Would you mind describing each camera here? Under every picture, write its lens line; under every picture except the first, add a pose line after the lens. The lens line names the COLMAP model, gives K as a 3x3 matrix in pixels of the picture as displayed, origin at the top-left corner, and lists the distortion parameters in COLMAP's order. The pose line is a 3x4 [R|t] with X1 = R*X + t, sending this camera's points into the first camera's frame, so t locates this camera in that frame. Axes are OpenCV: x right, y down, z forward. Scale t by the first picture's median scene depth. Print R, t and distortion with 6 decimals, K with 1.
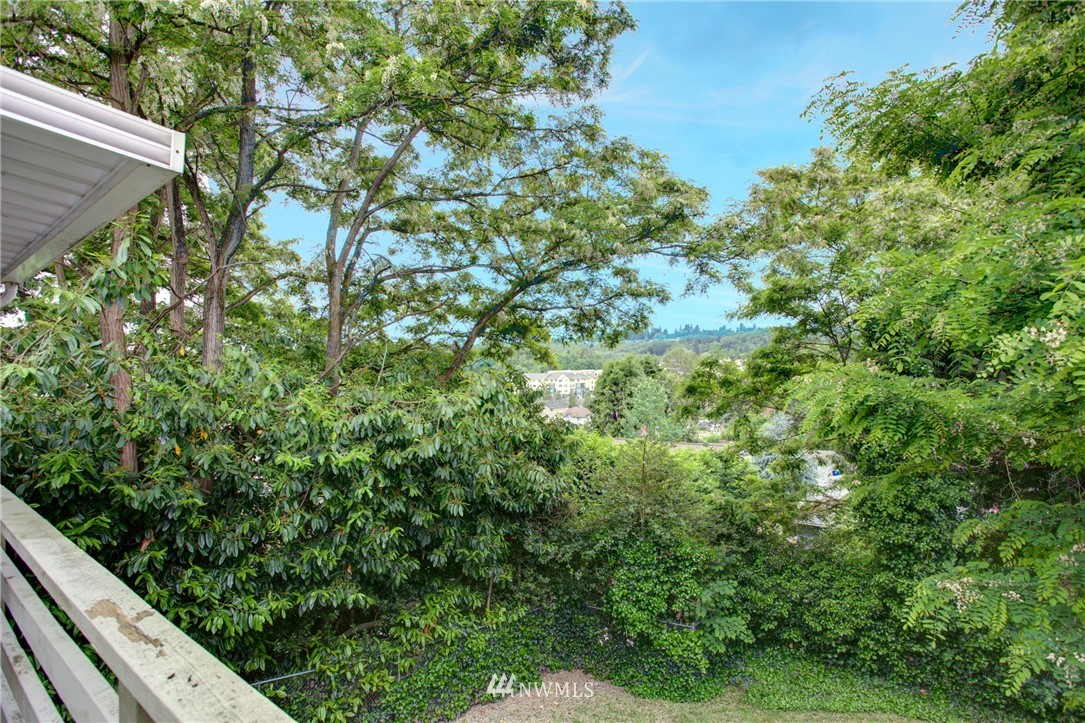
lens RADIAL K [[542.7, 0, 553.4], [0, 542.7, 378.6], [0, 0, 1]] dist [-0.064559, 0.037765]
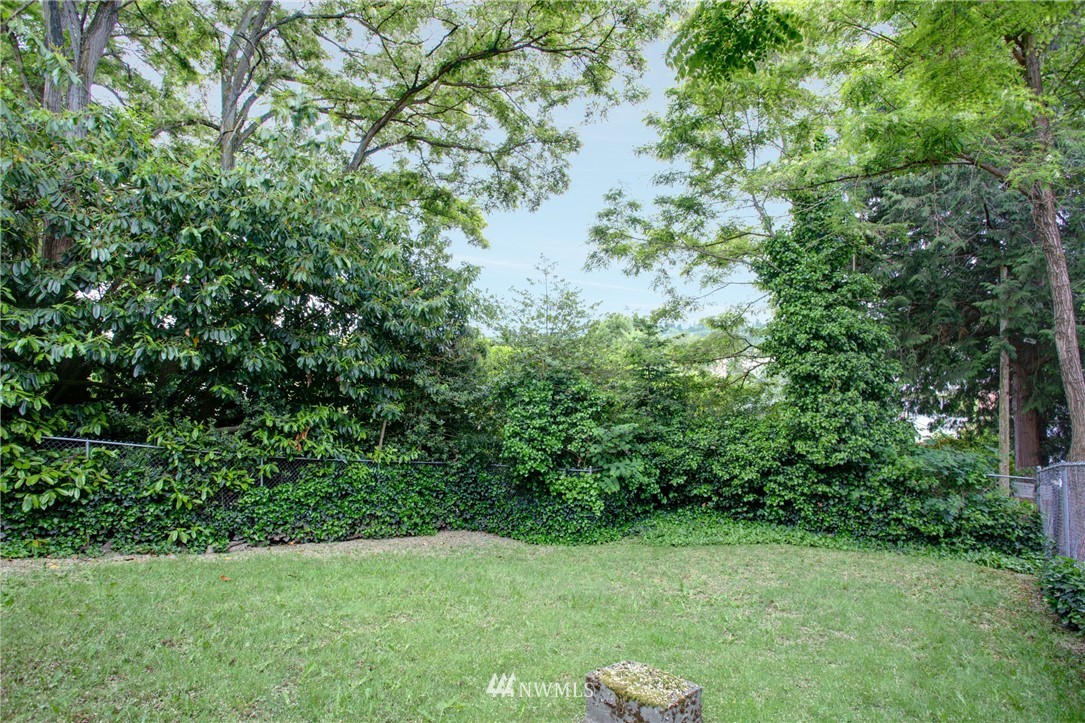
lens RADIAL K [[552.7, 0, 549.5], [0, 552.7, 374.5], [0, 0, 1]] dist [-0.056026, 0.030334]
pose [[0.999453, 0.016085, -0.028913, 0.209302], [-0.016149, 0.999868, -0.001976, 0.290828], [0.028877, 0.002442, 0.999580, 0.022004]]
